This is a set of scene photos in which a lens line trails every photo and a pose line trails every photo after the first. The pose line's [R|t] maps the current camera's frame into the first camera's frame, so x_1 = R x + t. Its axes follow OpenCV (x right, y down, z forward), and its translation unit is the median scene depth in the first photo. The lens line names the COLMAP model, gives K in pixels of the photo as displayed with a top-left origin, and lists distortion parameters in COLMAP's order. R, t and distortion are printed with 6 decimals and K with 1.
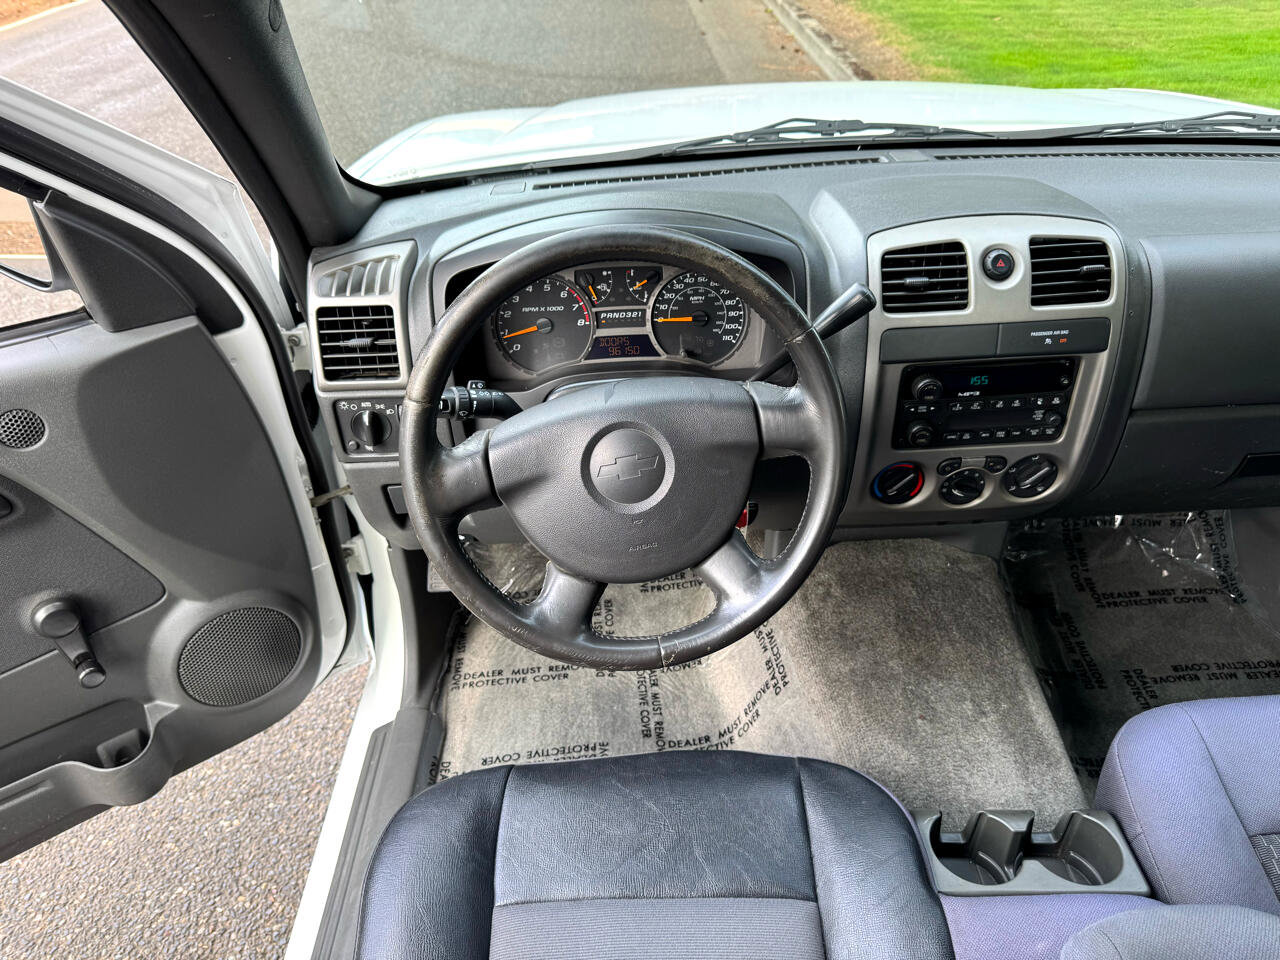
lens RADIAL K [[905.5, 0, 640.0], [0, 905.5, 480.0], [0, 0, 1]] dist [0.075844, -0.090637]
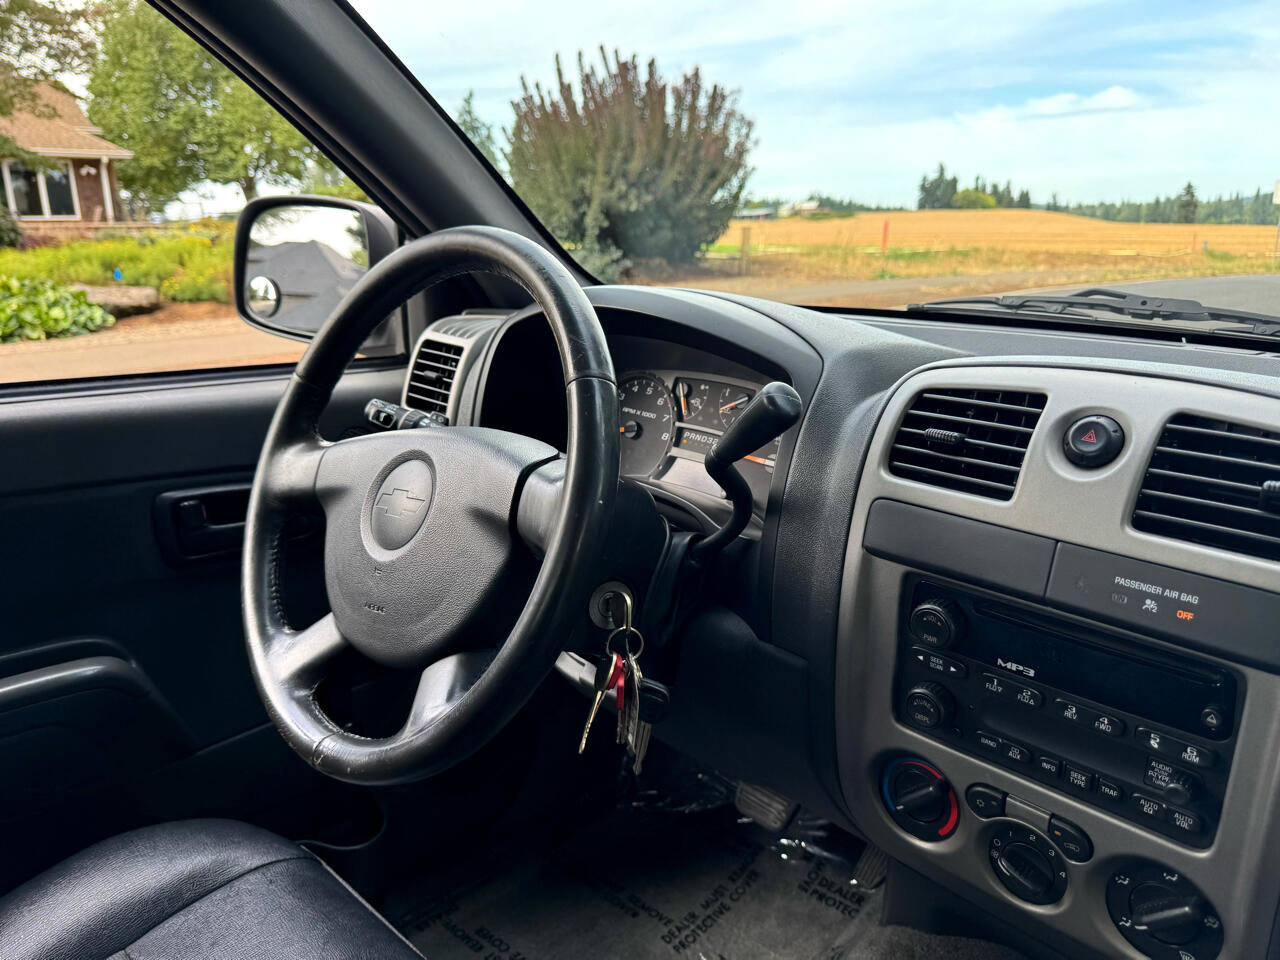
lens RADIAL K [[919.2, 0, 640.0], [0, 919.2, 480.0], [0, 0, 1]] dist [0.041228, -0.054780]
pose [[0.675034, 0.246023, -0.695559, 0.560616], [-0.452370, 0.882773, -0.126780, -0.021556], [0.582829, 0.400231, 0.707195, 0.433088]]
